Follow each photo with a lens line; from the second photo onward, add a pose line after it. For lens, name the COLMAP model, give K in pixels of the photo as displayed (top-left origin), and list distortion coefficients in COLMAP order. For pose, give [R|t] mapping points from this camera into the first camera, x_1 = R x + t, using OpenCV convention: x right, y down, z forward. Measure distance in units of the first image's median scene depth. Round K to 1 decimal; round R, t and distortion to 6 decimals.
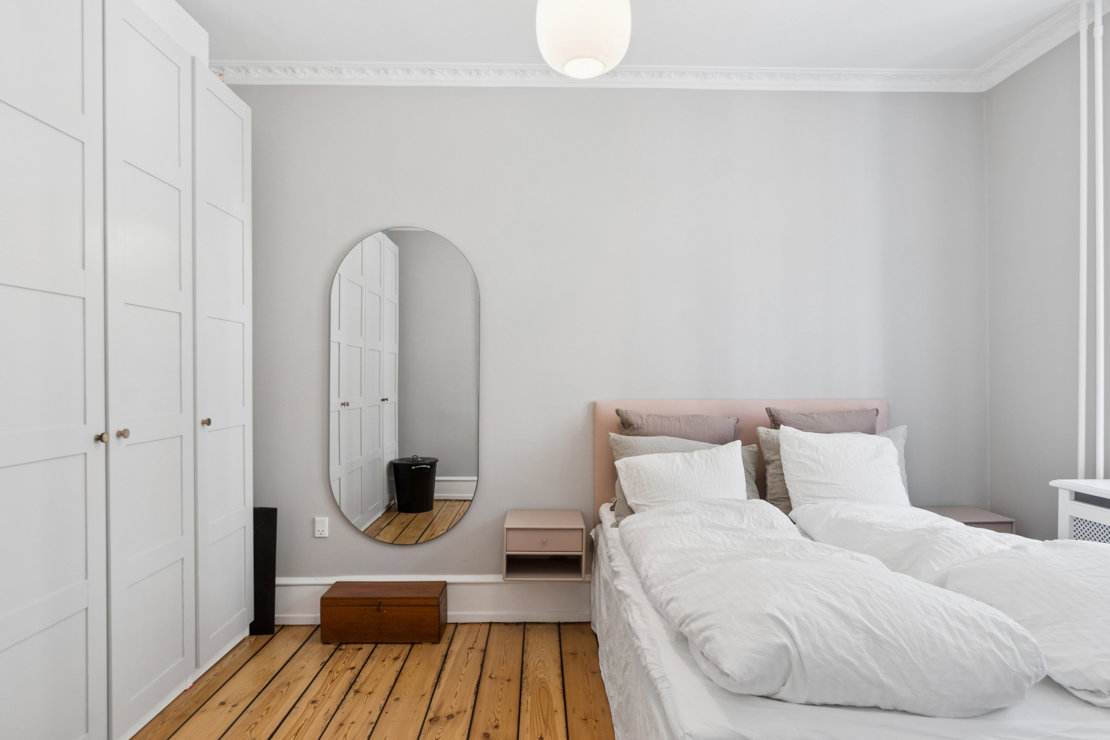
lens RADIAL K [[676.2, 0, 556.7], [0, 676.2, 367.4], [0, 0, 1]] dist [0.003022, -0.001148]
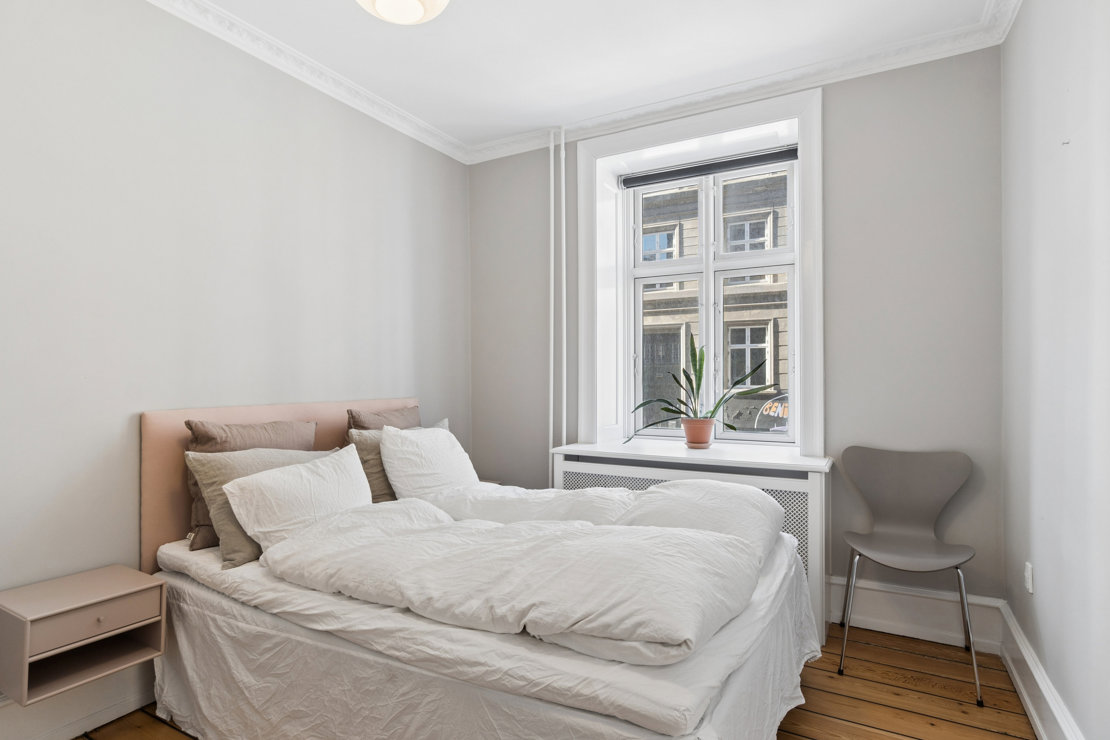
lens RADIAL K [[582.1, 0, 556.2], [0, 582.1, 370.1], [0, 0, 1]] dist [0.003128, 0.000680]
pose [[0.509208, 0.009124, 0.860595, -0.313814], [-0.005986, 0.999957, -0.007060, 0.004742], [-0.860623, -0.001557, 0.509241, 0.315888]]
